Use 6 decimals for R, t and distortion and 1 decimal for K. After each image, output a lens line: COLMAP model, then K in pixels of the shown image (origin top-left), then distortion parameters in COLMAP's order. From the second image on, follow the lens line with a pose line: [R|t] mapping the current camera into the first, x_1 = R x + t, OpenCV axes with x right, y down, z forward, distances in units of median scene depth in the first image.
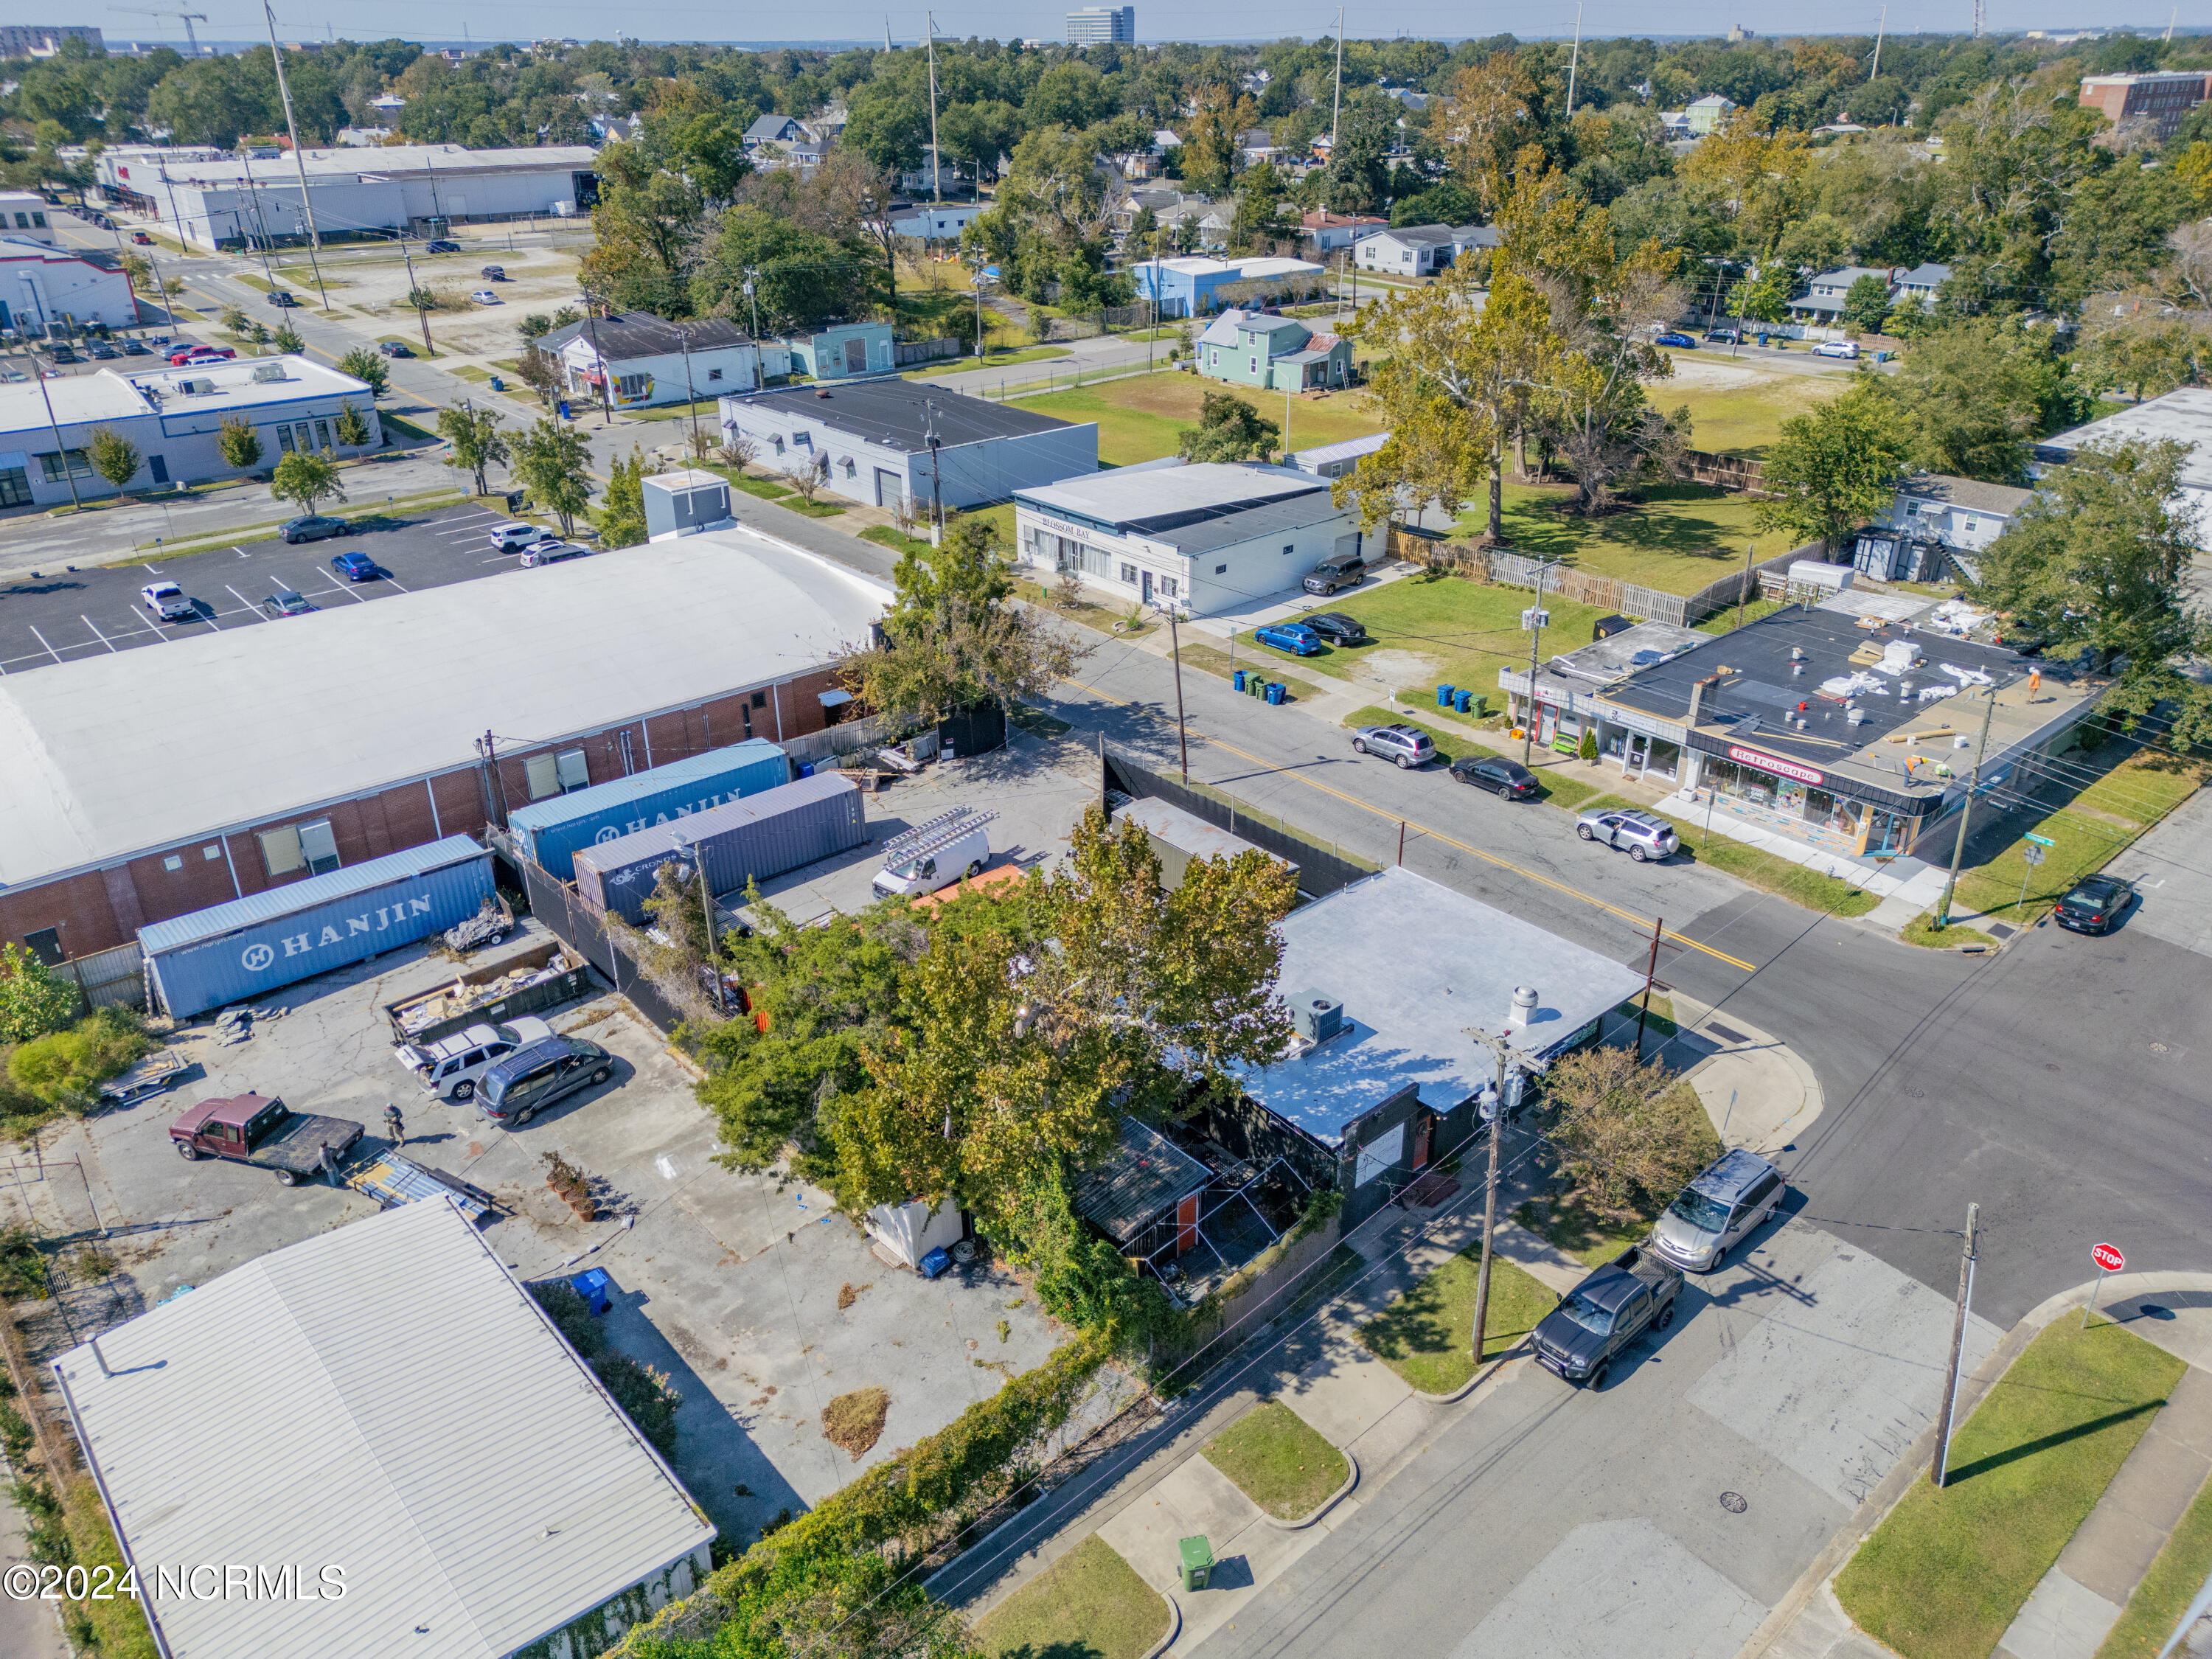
lens RADIAL K [[1578.5, 0, 1106.0], [0, 1578.5, 829.5], [0, 0, 1]] dist [0.067792, -0.067677]
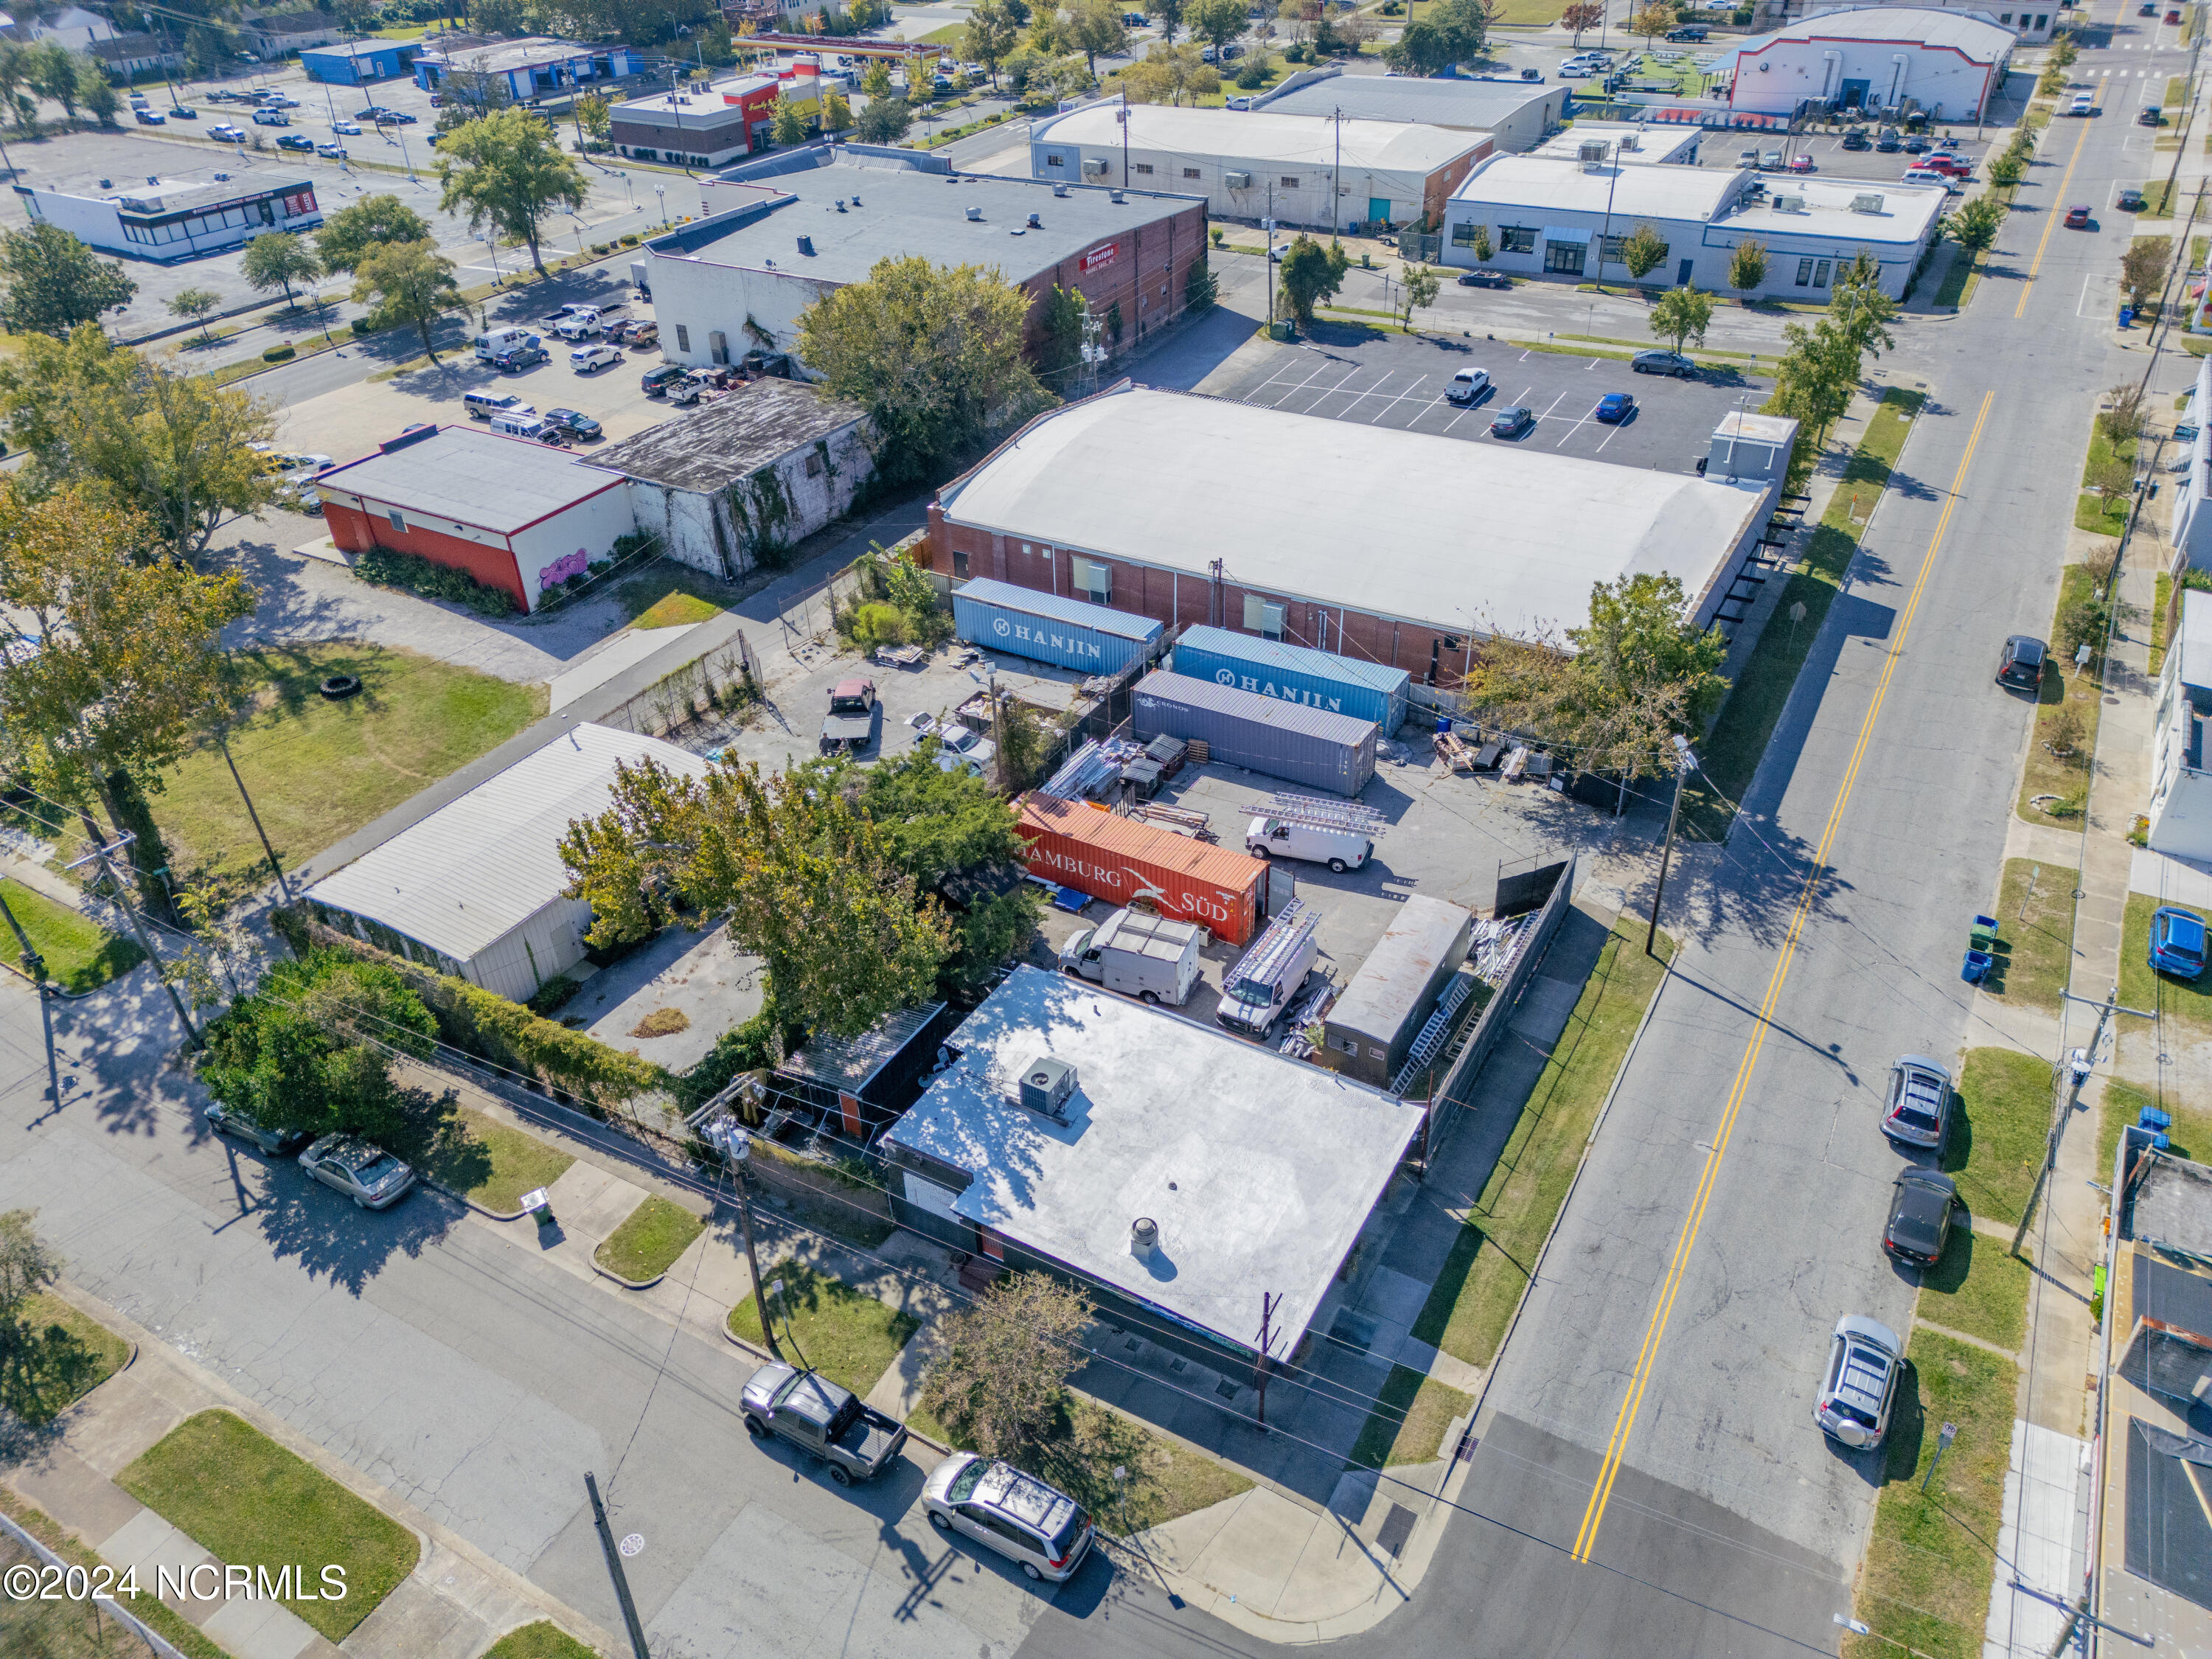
lens RADIAL K [[1539.2, 0, 1106.0], [0, 1539.2, 829.5], [0, 0, 1]] dist [0.061823, -0.056322]
pose [[0.316203, 0.533945, -0.784167, 0.557418], [-0.399734, 0.824607, 0.400295, -0.290777], [0.860365, 0.186884, 0.474179, 0.343993]]
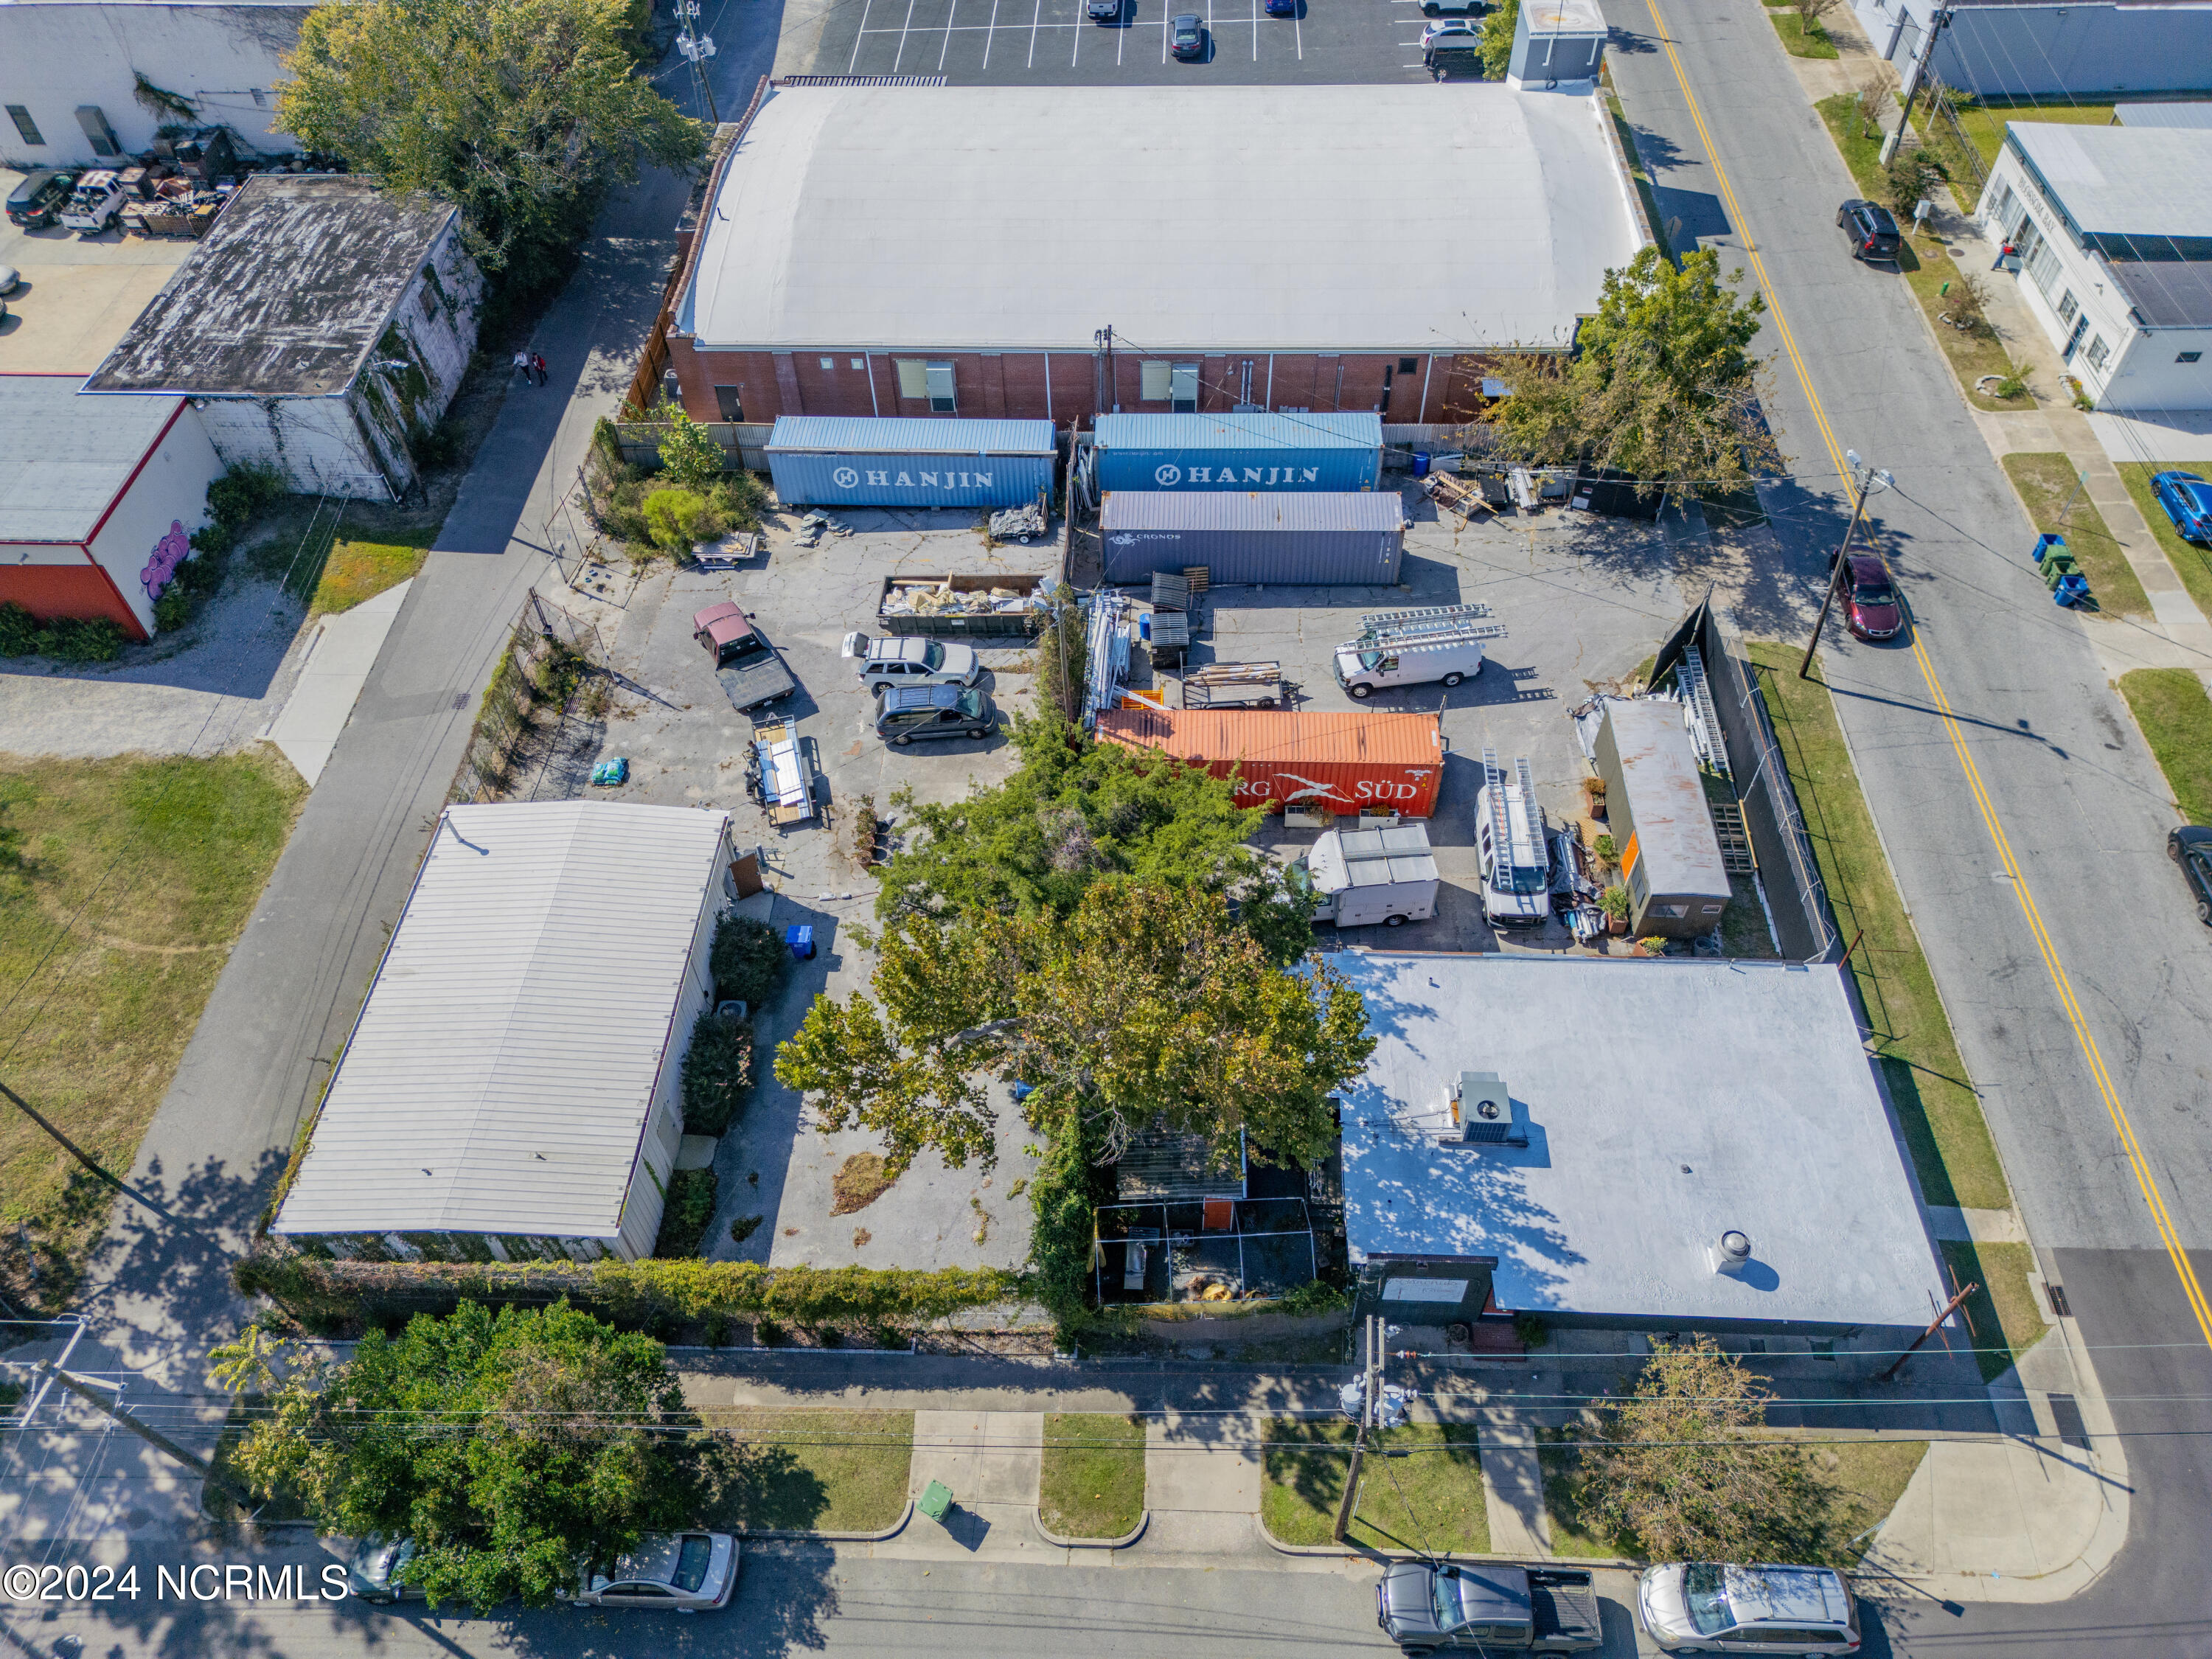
lens RADIAL K [[1543.2, 0, 1106.0], [0, 1543.2, 829.5], [0, 0, 1]] dist [0.063460, -0.059863]
pose [[0.723285, 0.519990, -0.454389, 0.189346], [-0.291400, 0.826383, 0.481847, -0.235505], [0.626055, -0.216104, 0.749236, 0.175989]]
